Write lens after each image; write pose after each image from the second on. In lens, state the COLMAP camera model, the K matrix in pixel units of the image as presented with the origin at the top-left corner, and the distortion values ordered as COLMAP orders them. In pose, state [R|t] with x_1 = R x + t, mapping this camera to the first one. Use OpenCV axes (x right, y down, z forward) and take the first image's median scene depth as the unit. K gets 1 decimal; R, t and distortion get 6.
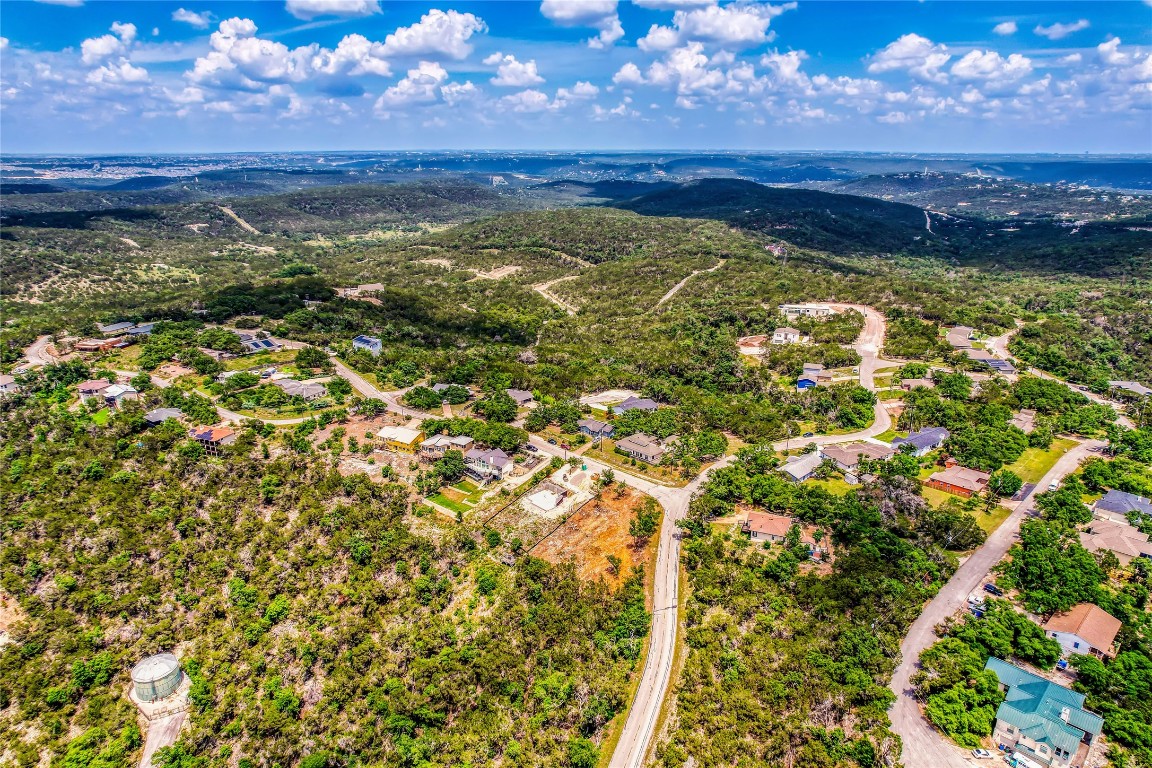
lens RADIAL K [[739.2, 0, 576.0], [0, 739.2, 384.0], [0, 0, 1]] dist [-0.065002, 0.055748]
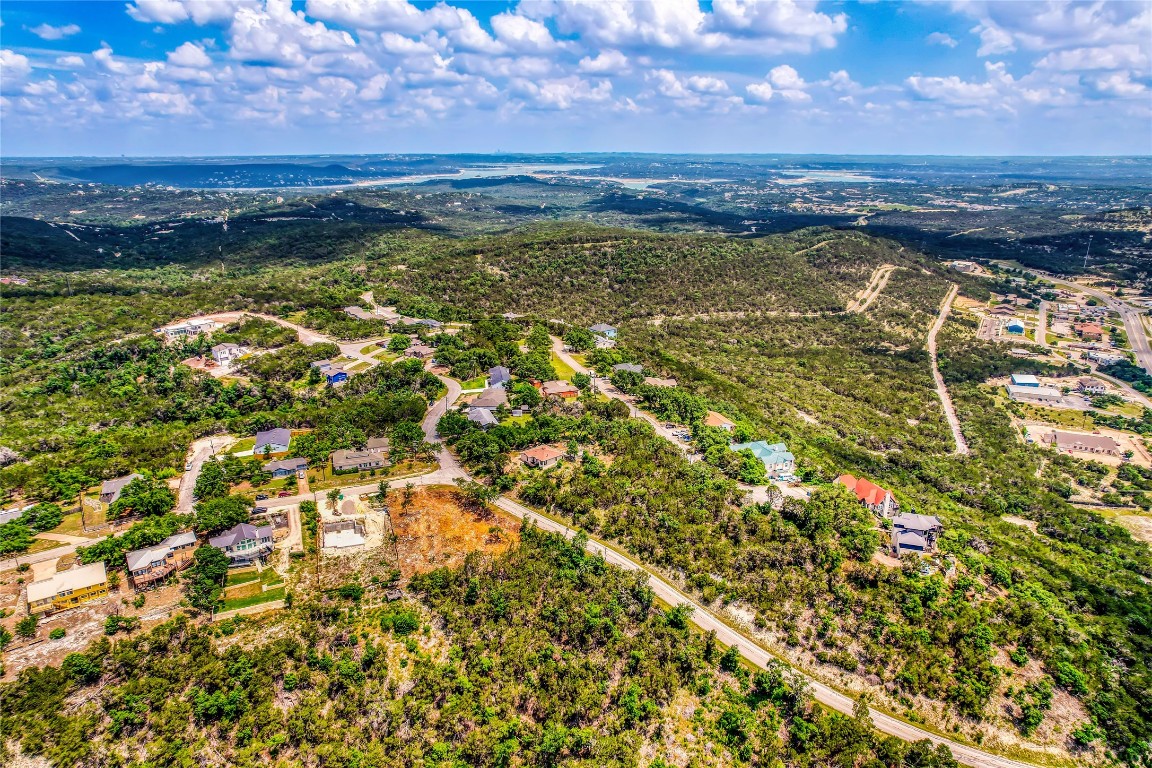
lens RADIAL K [[739.2, 0, 576.0], [0, 739.2, 384.0], [0, 0, 1]] dist [-0.065002, 0.055748]
pose [[0.419273, -0.274784, 0.865277, -0.645347], [0.278136, 0.946143, 0.165693, -0.099285], [-0.864205, 0.171194, 0.473119, 0.251340]]
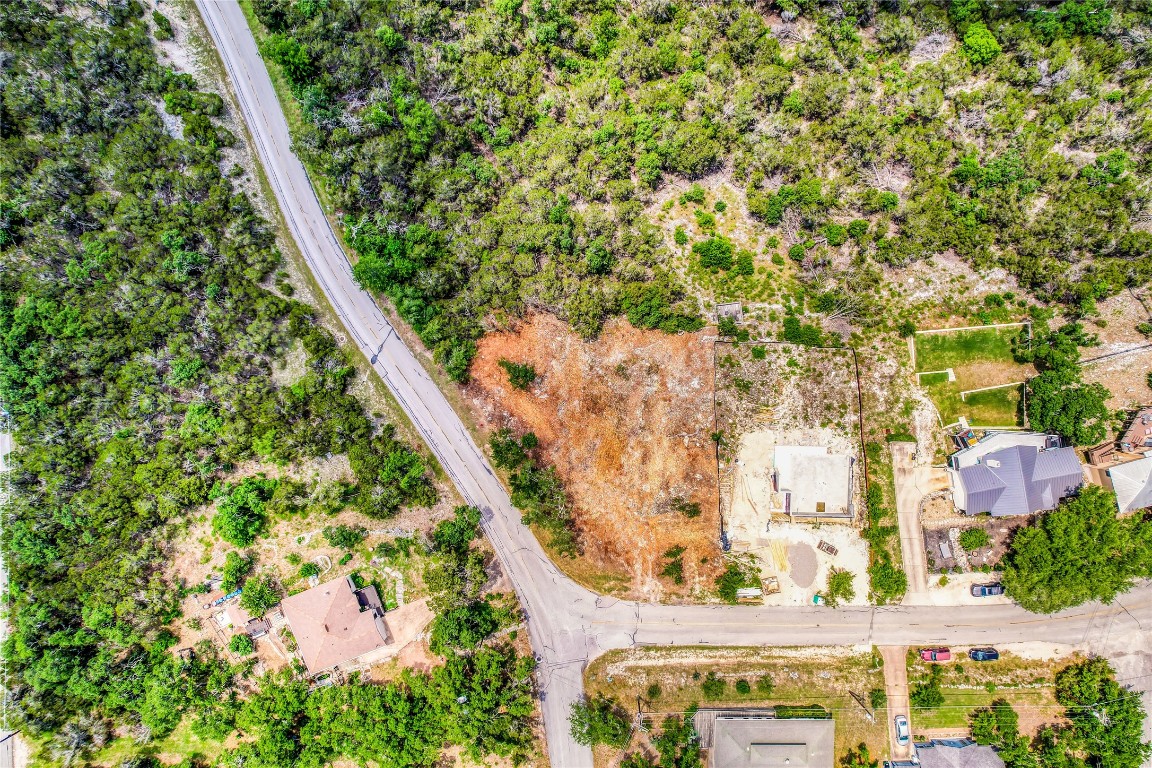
lens RADIAL K [[739.2, 0, 576.0], [0, 739.2, 384.0], [0, 0, 1]] dist [-0.065002, 0.055748]
pose [[-0.704338, 0.709492, 0.023023, 0.011610], [-0.216774, -0.245857, 0.944756, -0.227461], [0.675957, 0.660436, 0.326966, 0.674073]]
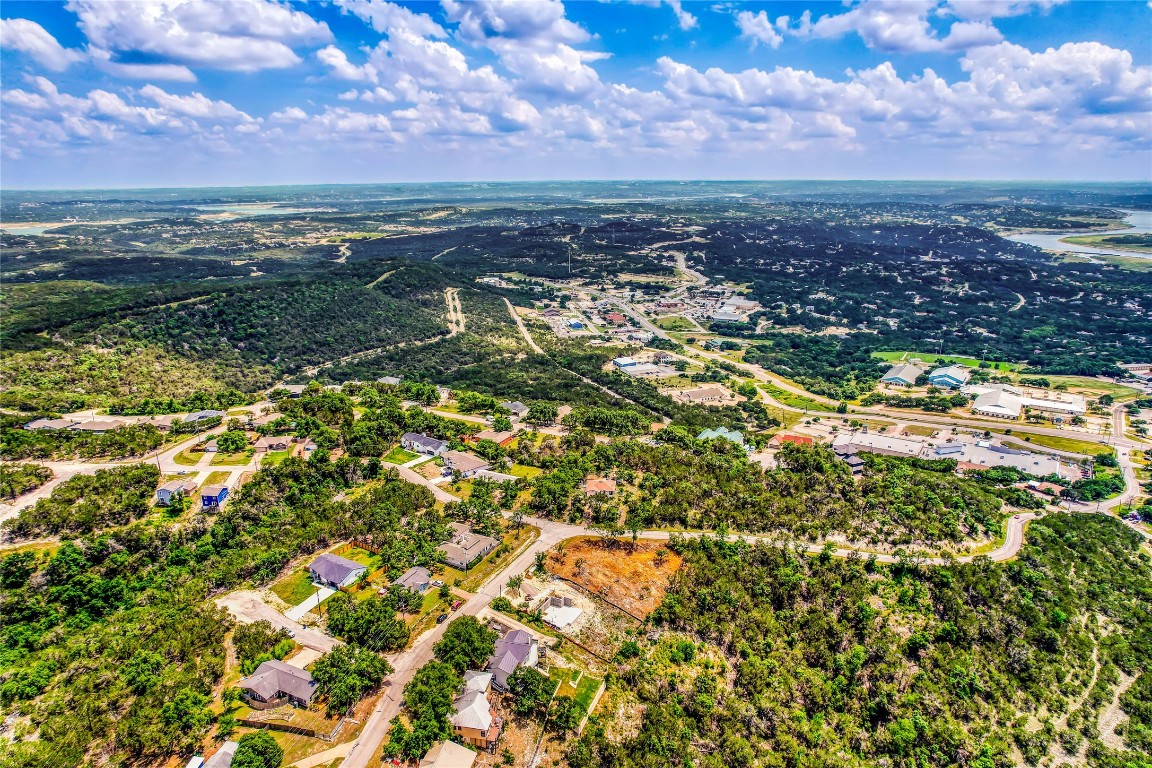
lens RADIAL K [[739.2, 0, 576.0], [0, 739.2, 384.0], [0, 0, 1]] dist [-0.065002, 0.055748]
pose [[-0.321839, -0.252342, 0.912548, -0.773817], [0.301331, 0.886412, 0.351388, -0.396728], [-0.897563, 0.388069, -0.209243, 1.014762]]
